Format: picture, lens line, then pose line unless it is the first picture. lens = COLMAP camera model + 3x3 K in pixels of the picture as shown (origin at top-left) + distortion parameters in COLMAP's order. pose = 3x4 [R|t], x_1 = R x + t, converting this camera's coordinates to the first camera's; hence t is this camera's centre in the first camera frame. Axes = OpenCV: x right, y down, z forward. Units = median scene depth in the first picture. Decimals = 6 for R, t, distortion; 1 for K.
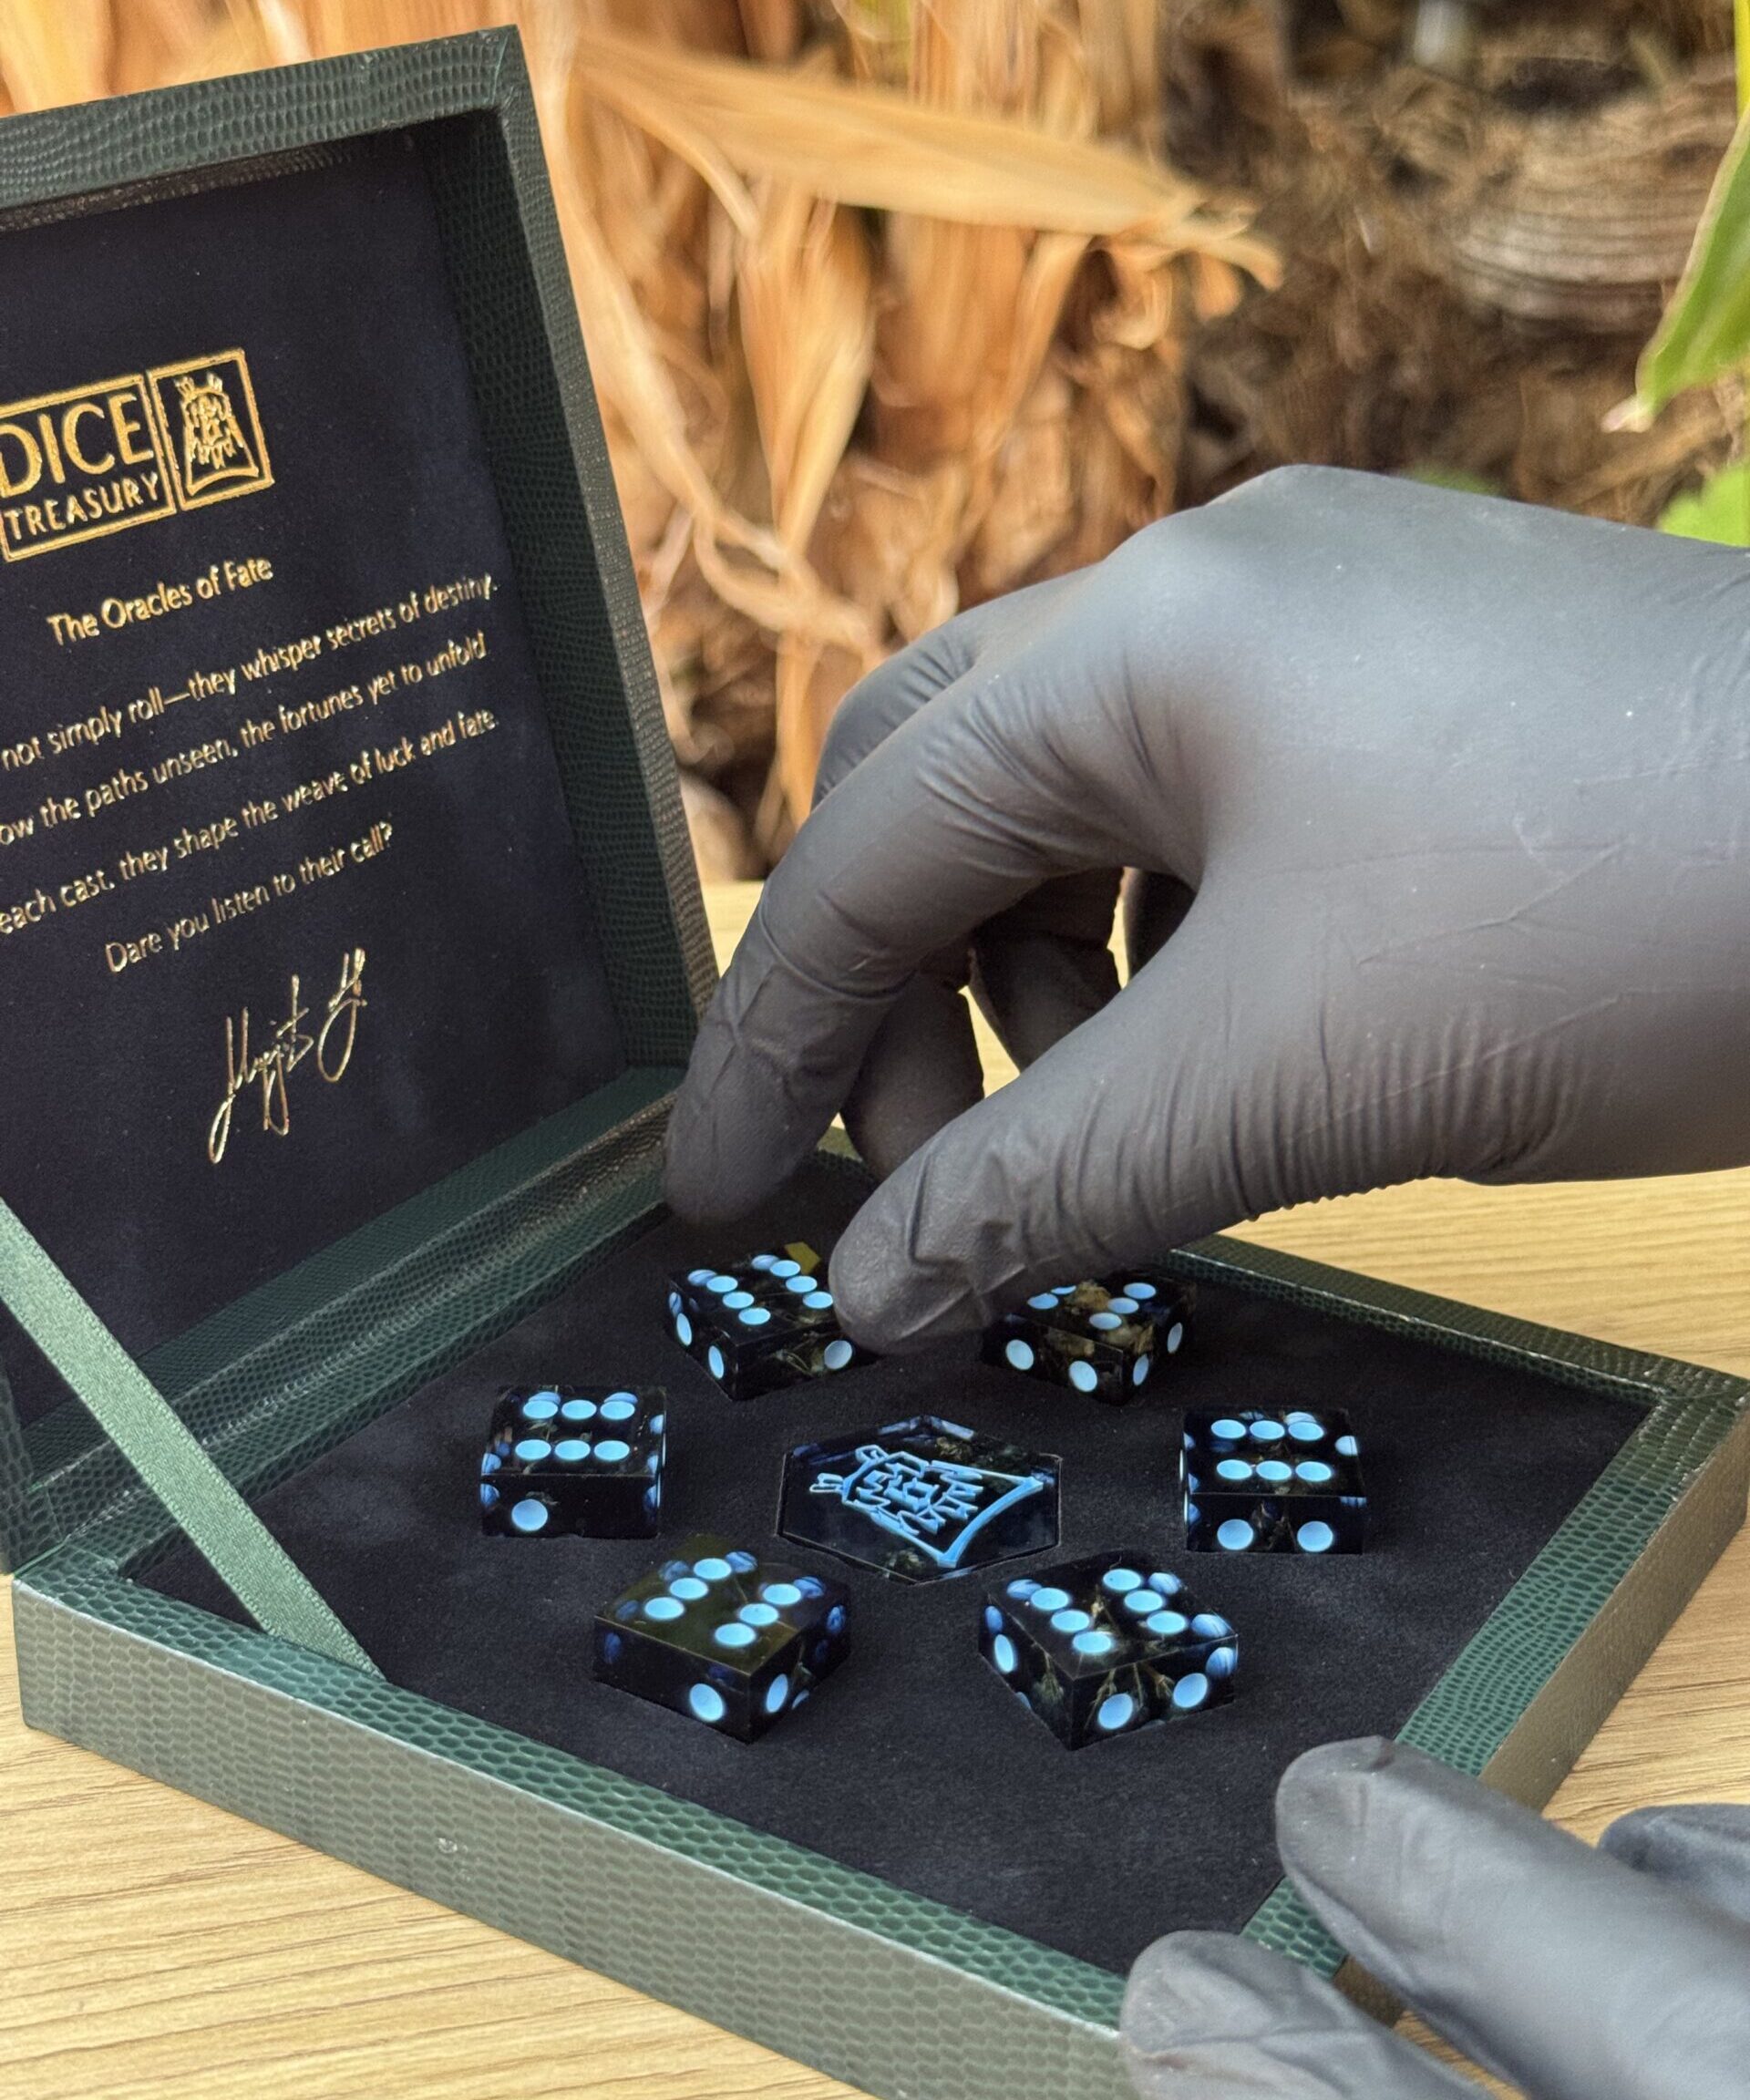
lens RADIAL K [[3416.5, 0, 865.9], [0, 3416.5, 1053.5], [0, 0, 1]] dist [0.132363, -0.104212]
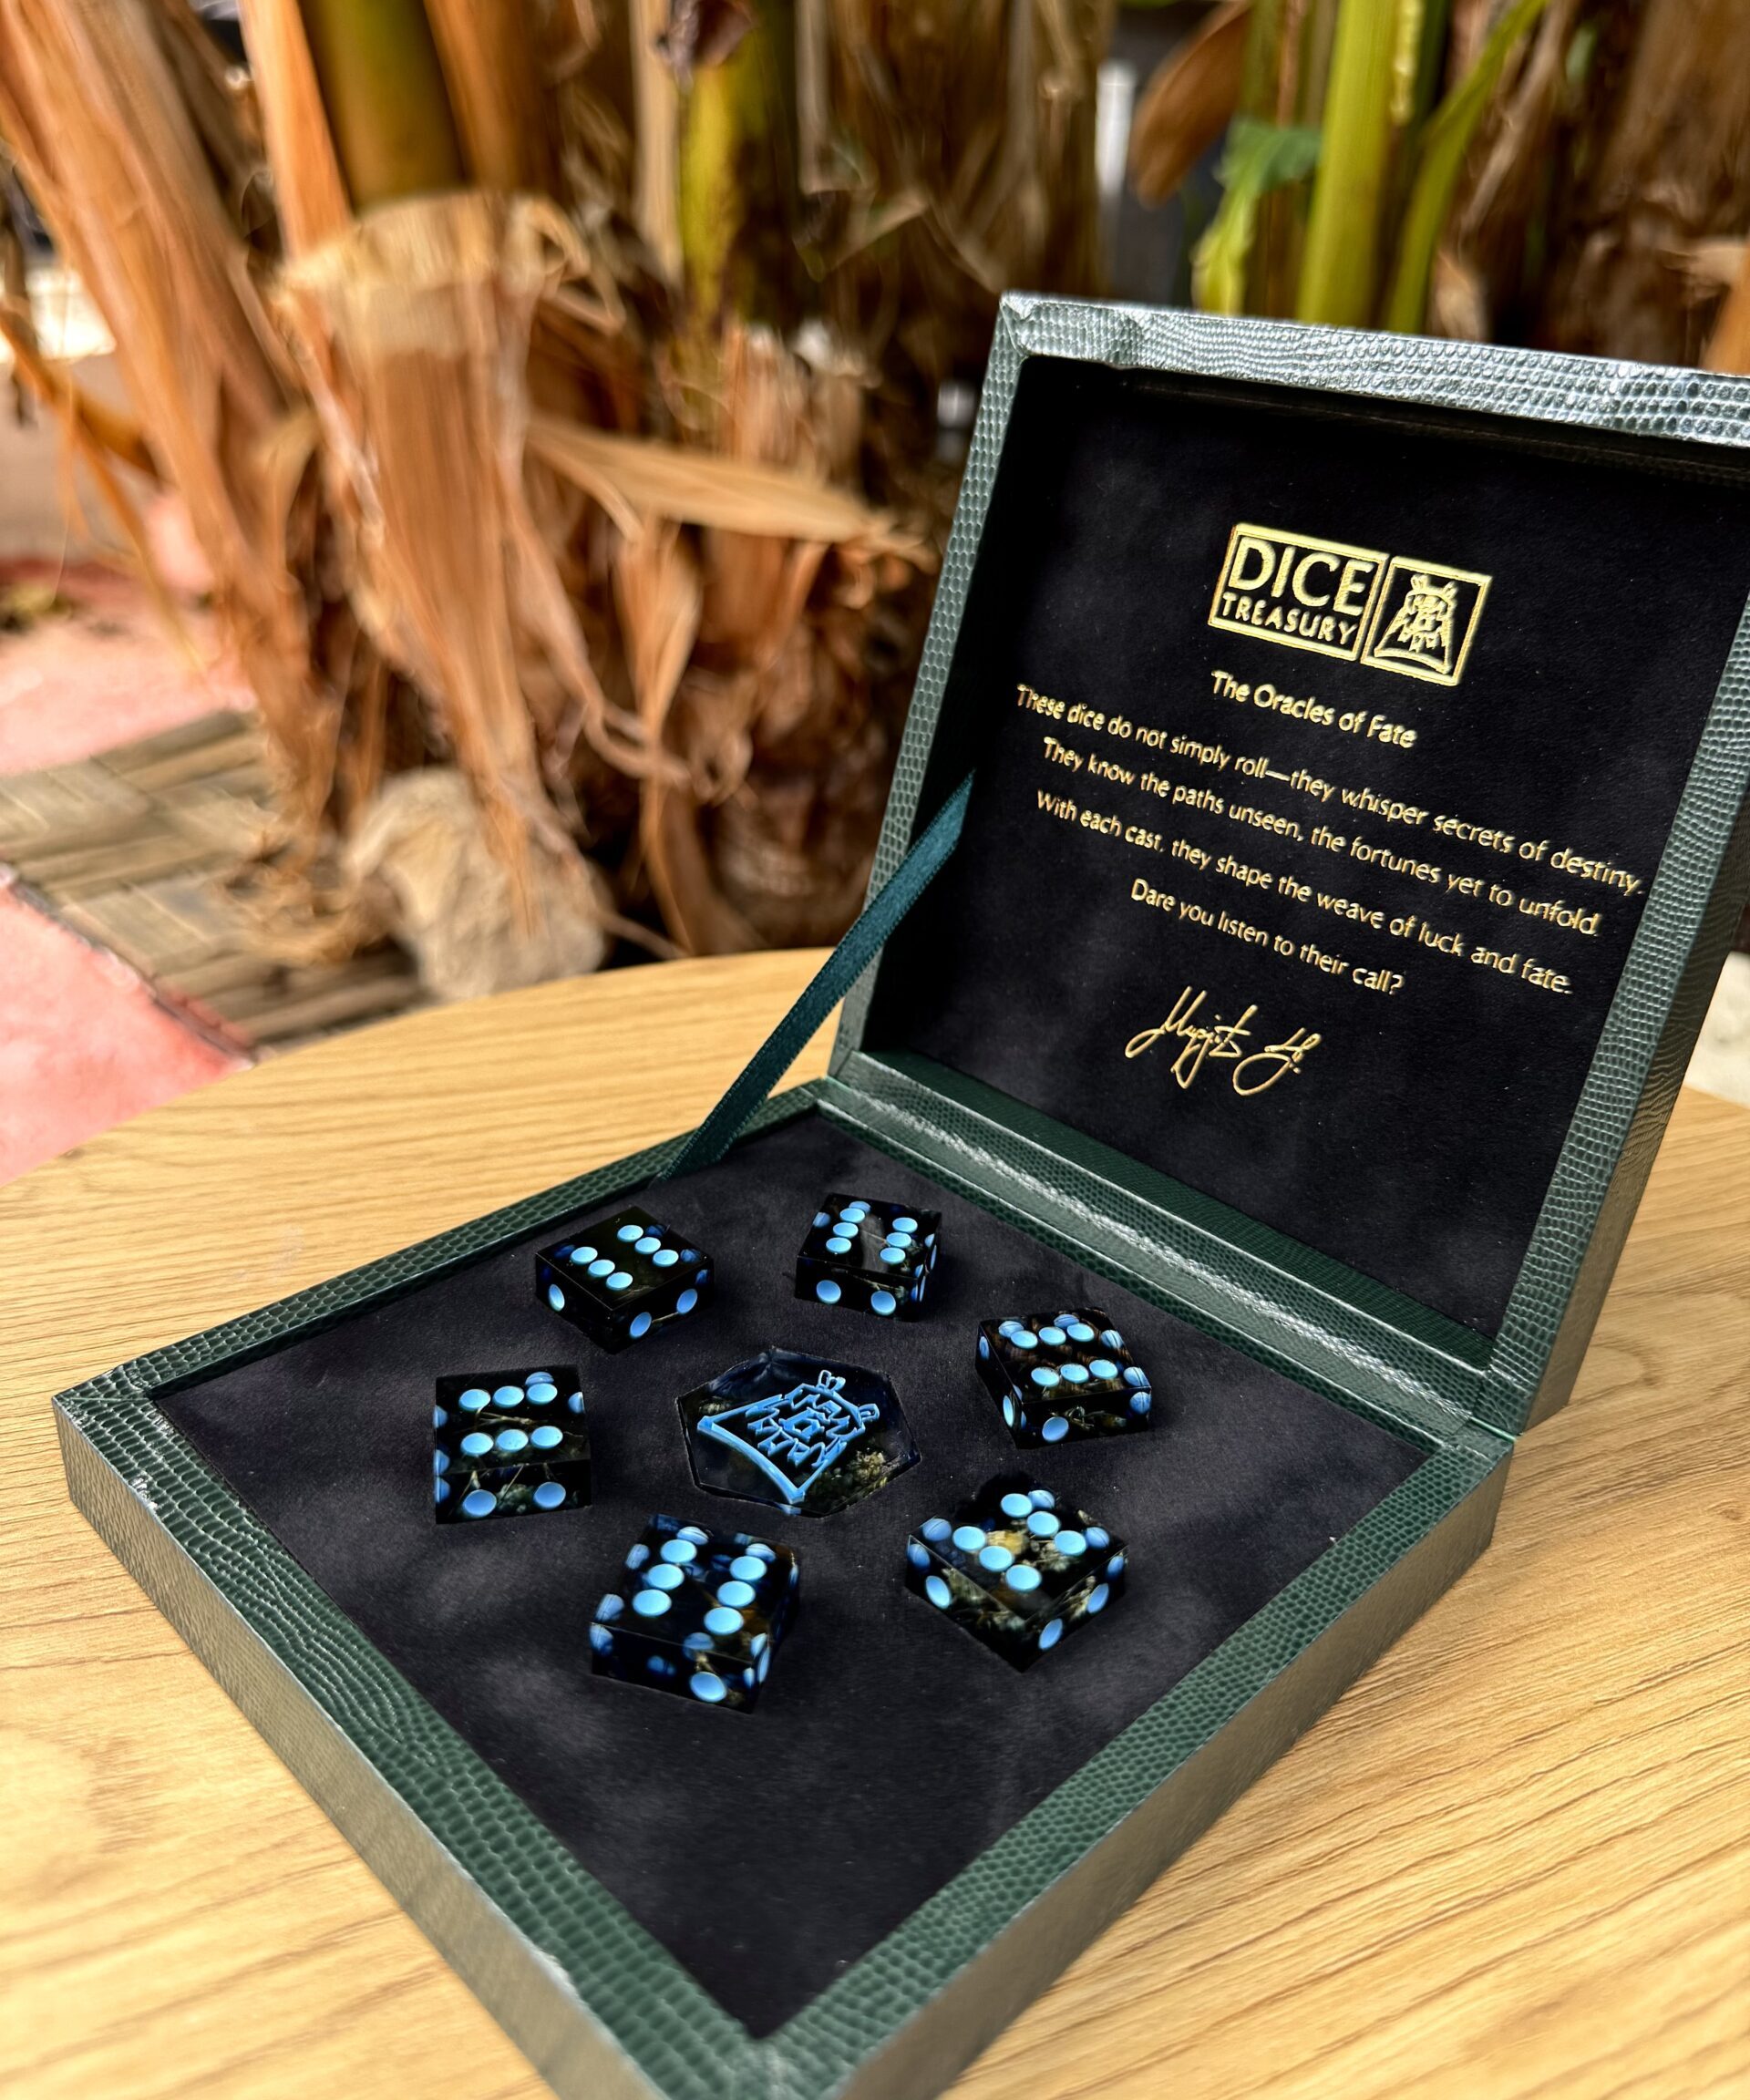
lens RADIAL K [[1723.5, 0, 861.6], [0, 1723.5, 942.5], [0, 0, 1]] dist [0.135080, -0.313152]
pose [[-0.236996, 0.360561, -0.902125, 0.495246], [-0.449276, 0.782644, 0.430835, -0.278102], [0.861385, 0.507409, -0.023492, 0.913165]]
